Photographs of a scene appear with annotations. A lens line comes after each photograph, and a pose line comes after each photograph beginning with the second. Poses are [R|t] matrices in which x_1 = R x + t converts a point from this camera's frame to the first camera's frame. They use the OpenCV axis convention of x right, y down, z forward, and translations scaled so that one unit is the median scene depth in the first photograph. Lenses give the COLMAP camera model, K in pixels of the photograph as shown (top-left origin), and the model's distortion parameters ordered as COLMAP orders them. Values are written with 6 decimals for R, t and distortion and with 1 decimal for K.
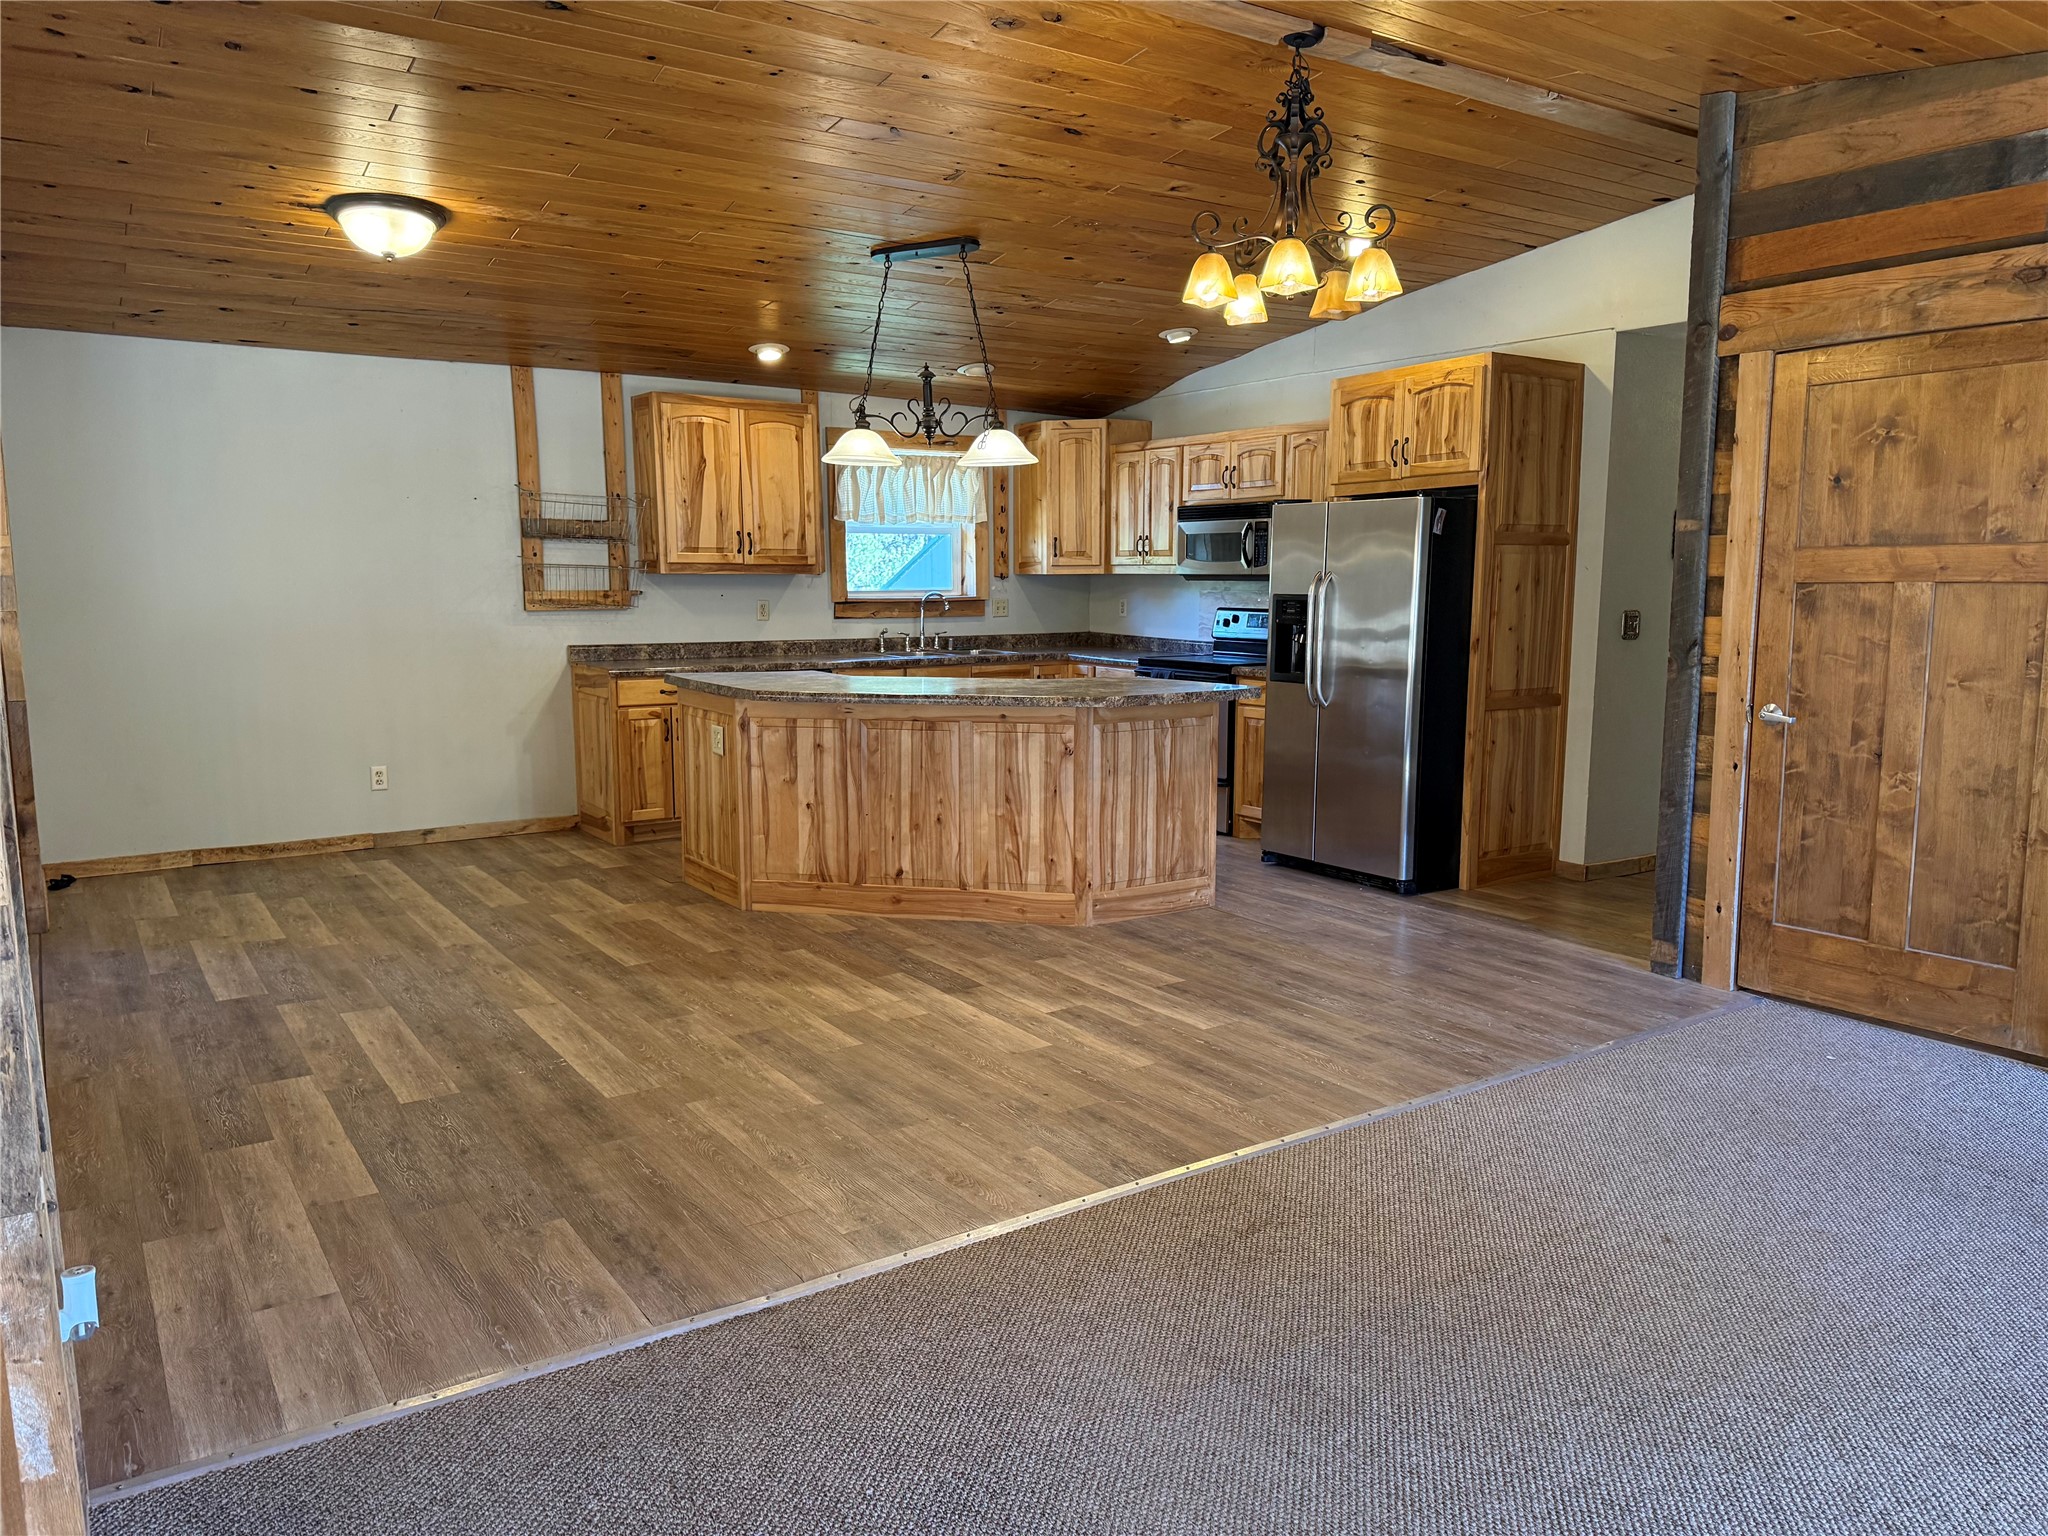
lens RADIAL K [[1431.5, 0, 1029.2], [0, 1431.5, 776.6], [0, 0, 1]] dist [0.129457, -0.197369]
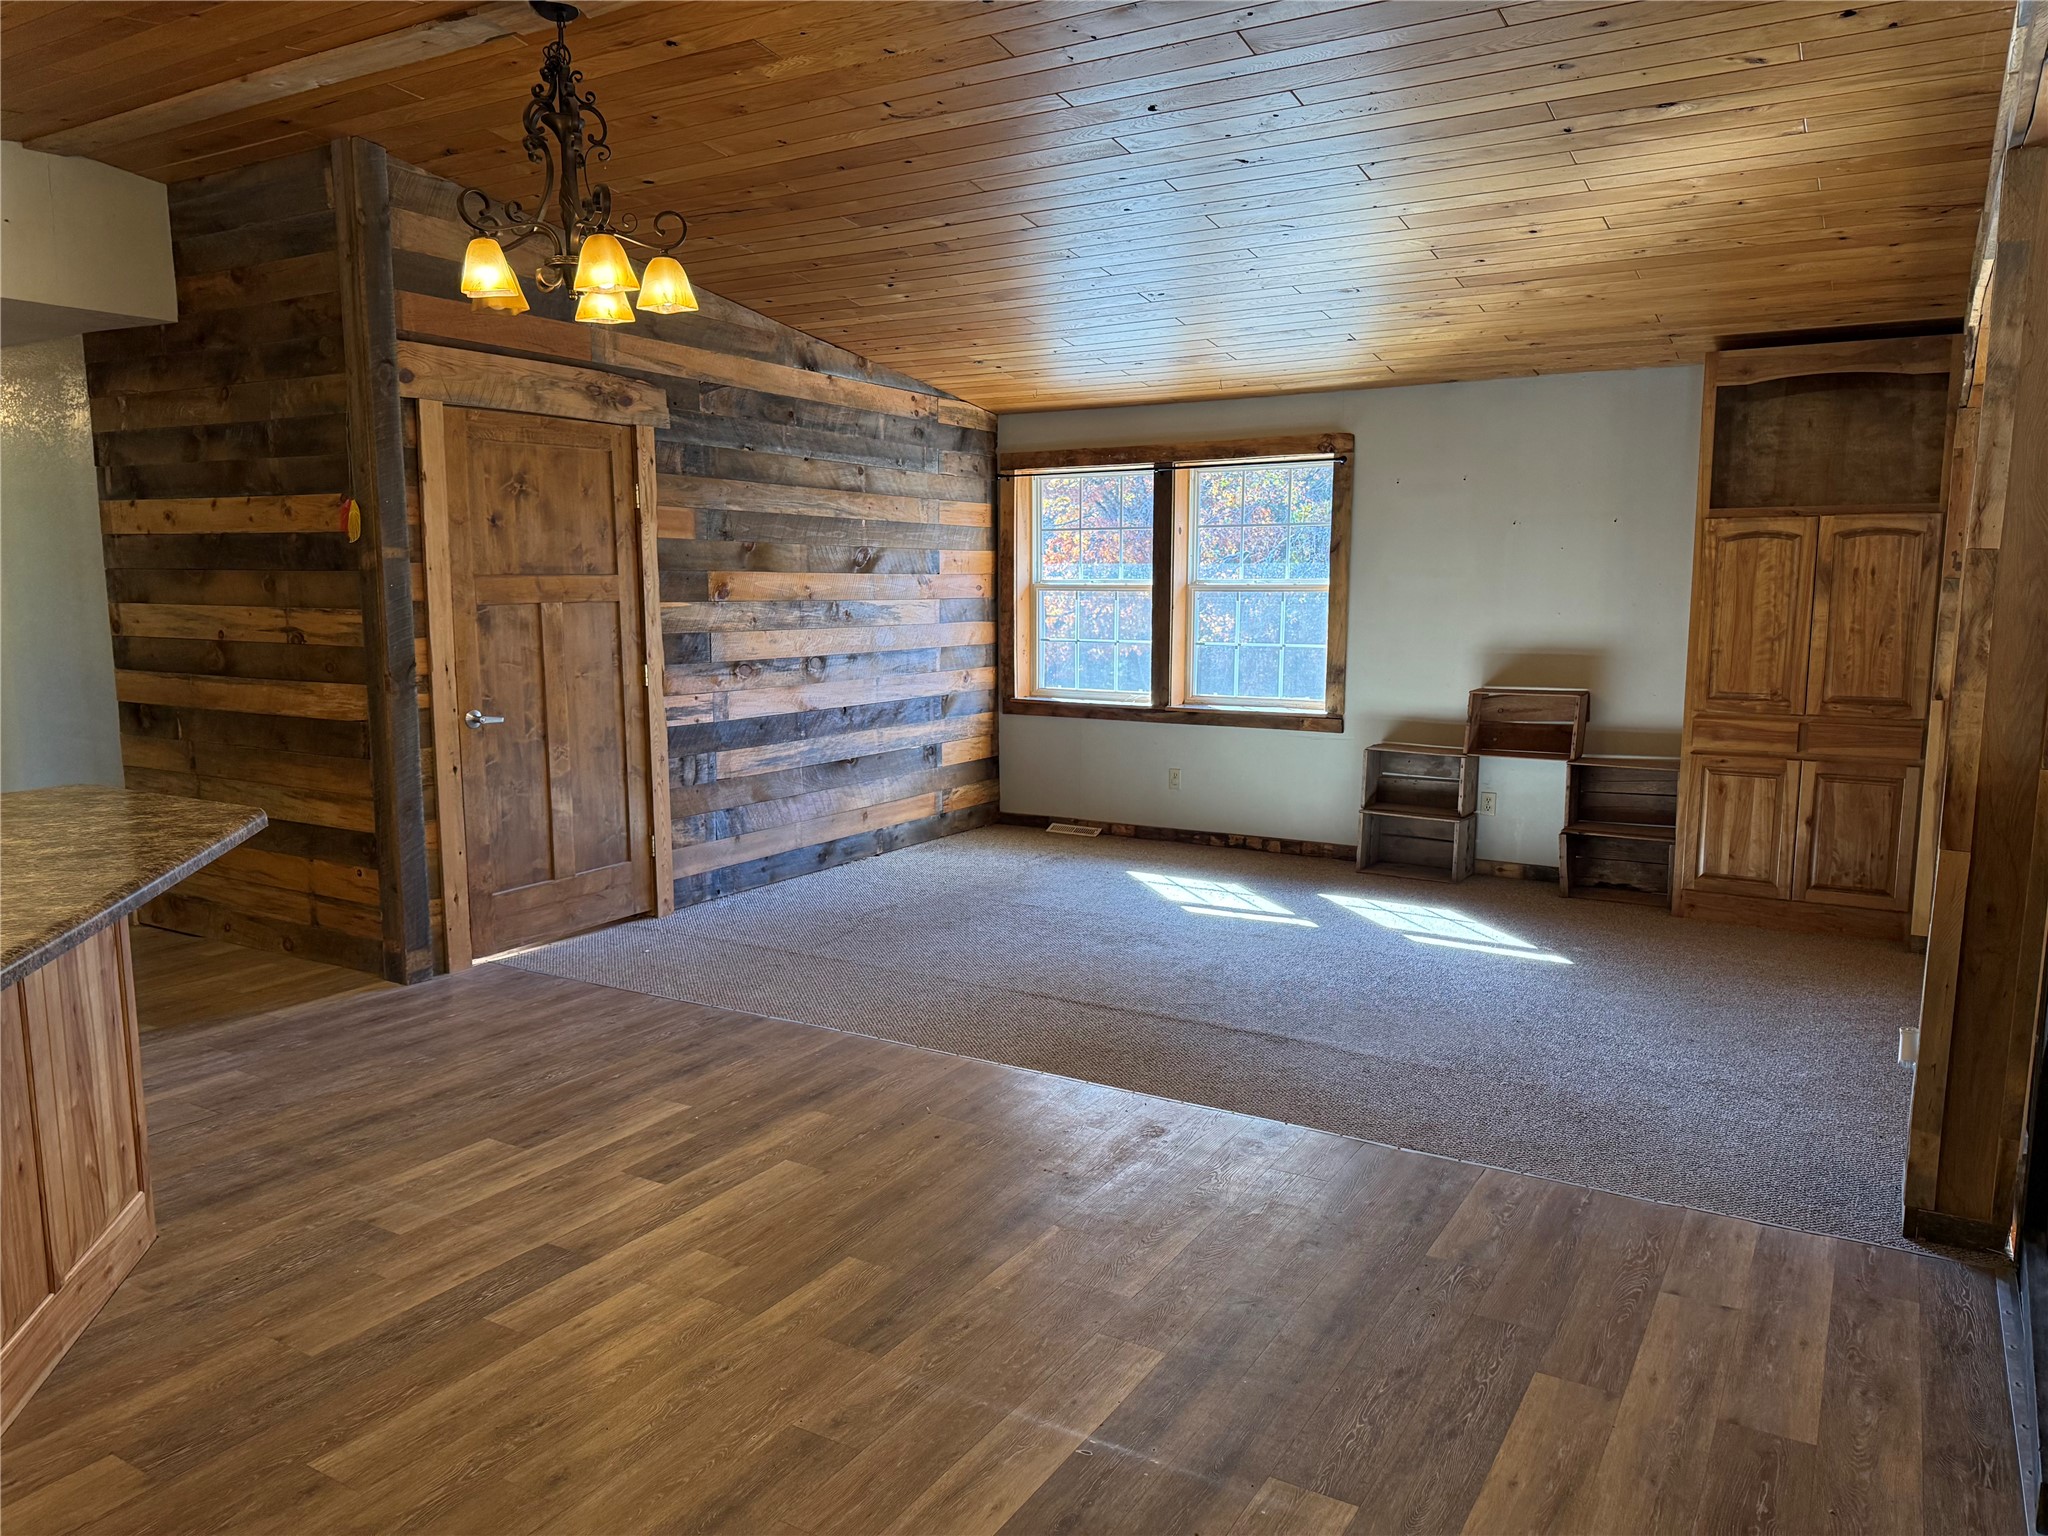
lens RADIAL K [[1431.5, 0, 1029.2], [0, 1431.5, 776.6], [0, 0, 1]] dist [0.129457, -0.197369]
pose [[-0.423216, -0.125233, 0.897332, -0.591074], [0.127614, 0.972288, 0.195882, -0.137917], [-0.896996, 0.197413, -0.395507, 0.878112]]
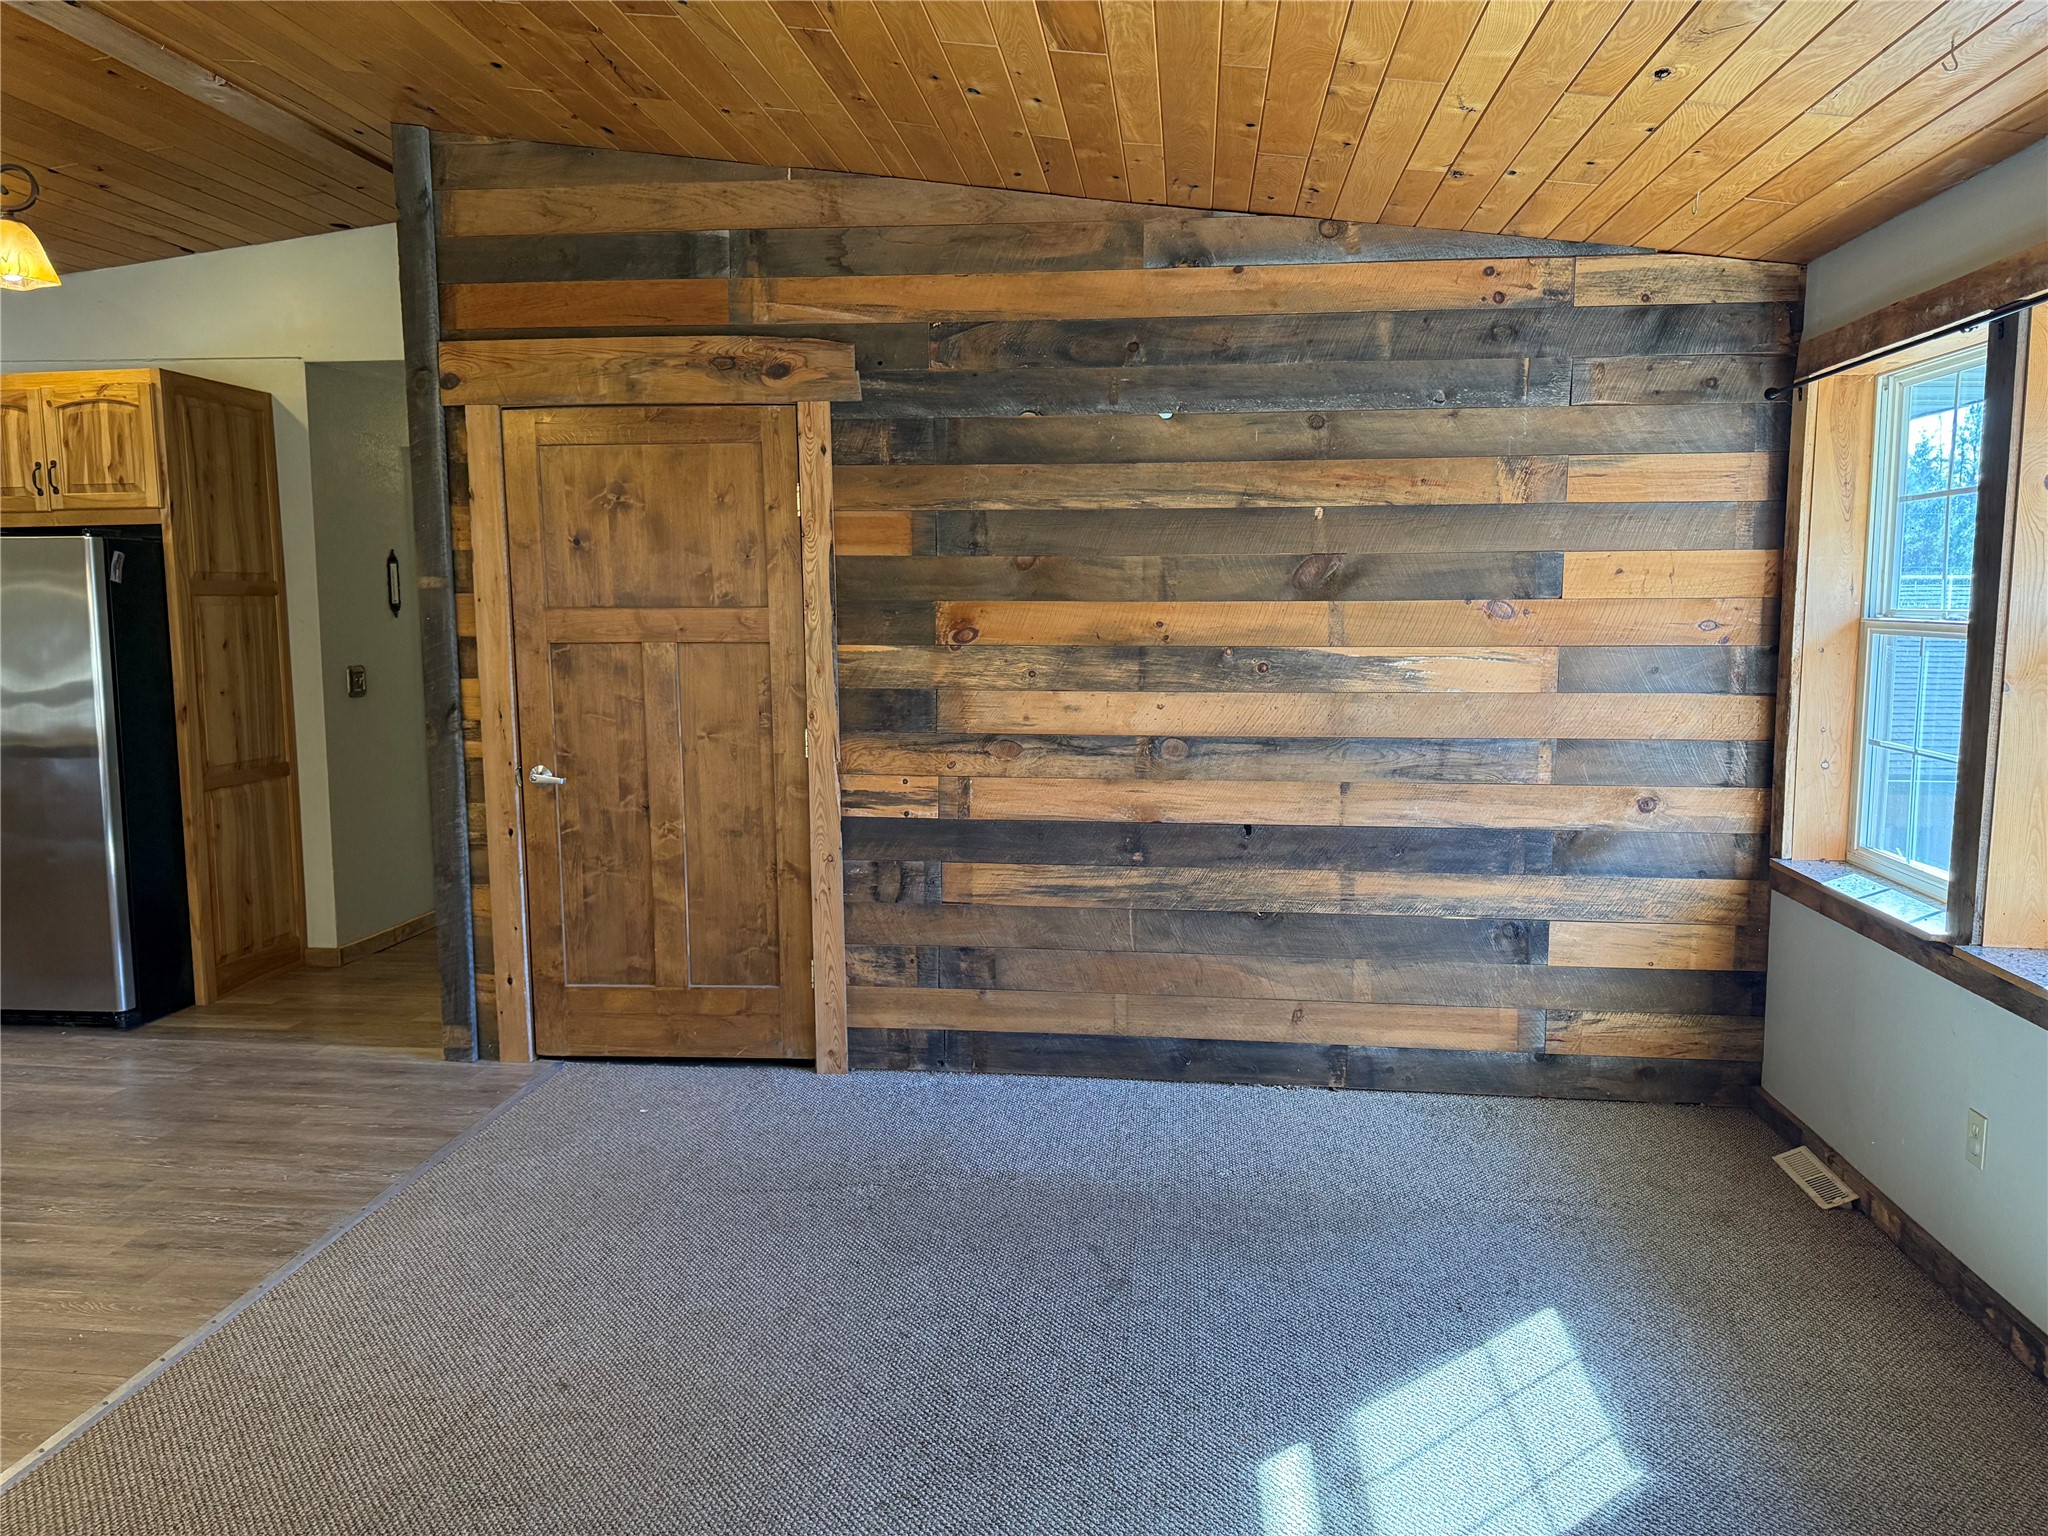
lens RADIAL K [[1428.2, 0, 1027.3], [0, 1428.2, 777.2], [0, 0, 1]] dist [0.068771, -0.084250]
pose [[0.650267, -0.091971, 0.754118, -0.008741], [0.108734, 0.993692, 0.027429, -0.027033], [-0.751884, 0.064162, 0.656166, 0.095392]]
